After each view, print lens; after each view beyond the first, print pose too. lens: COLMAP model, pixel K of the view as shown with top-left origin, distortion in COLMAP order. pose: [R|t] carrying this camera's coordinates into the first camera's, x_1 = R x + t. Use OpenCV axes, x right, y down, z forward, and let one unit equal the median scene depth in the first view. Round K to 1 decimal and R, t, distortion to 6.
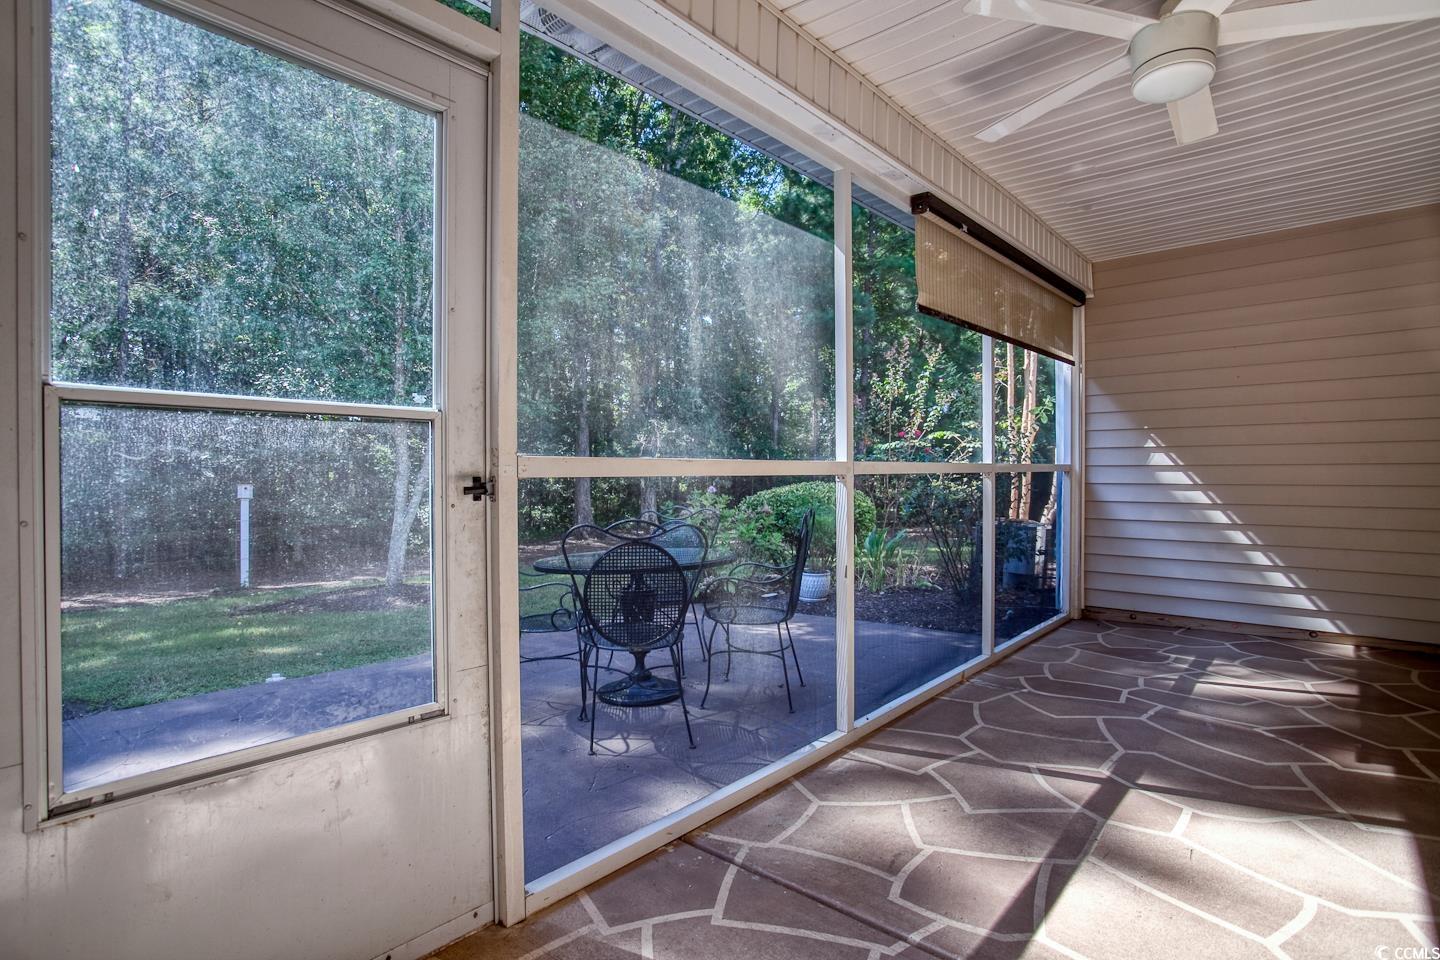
lens RADIAL K [[716.7, 0, 718.0], [0, 716.7, 478.0], [0, 0, 1]] dist [-0.058253, 0.023589]
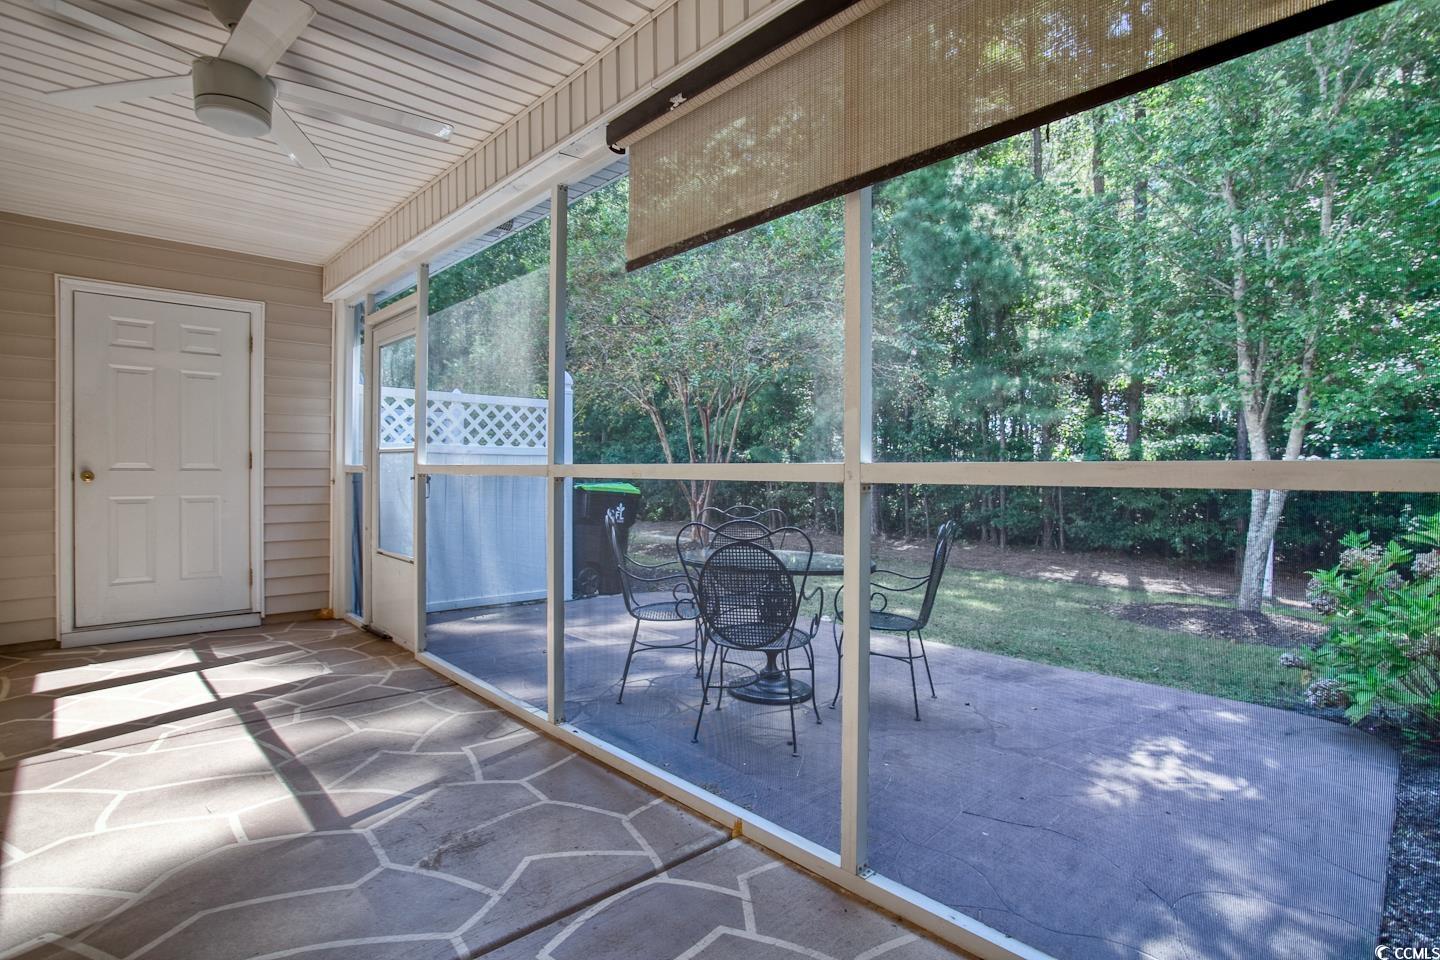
lens RADIAL K [[707.6, 0, 720.0], [0, 707.6, 480.0], [0, 0, 1]] dist [-0.061178, 0.029139]
pose [[-0.086431, 0.016350, -0.996124, 1.155116], [-0.015820, 0.999717, 0.017782, -0.025755], [0.996132, 0.017295, -0.086148, 1.288153]]
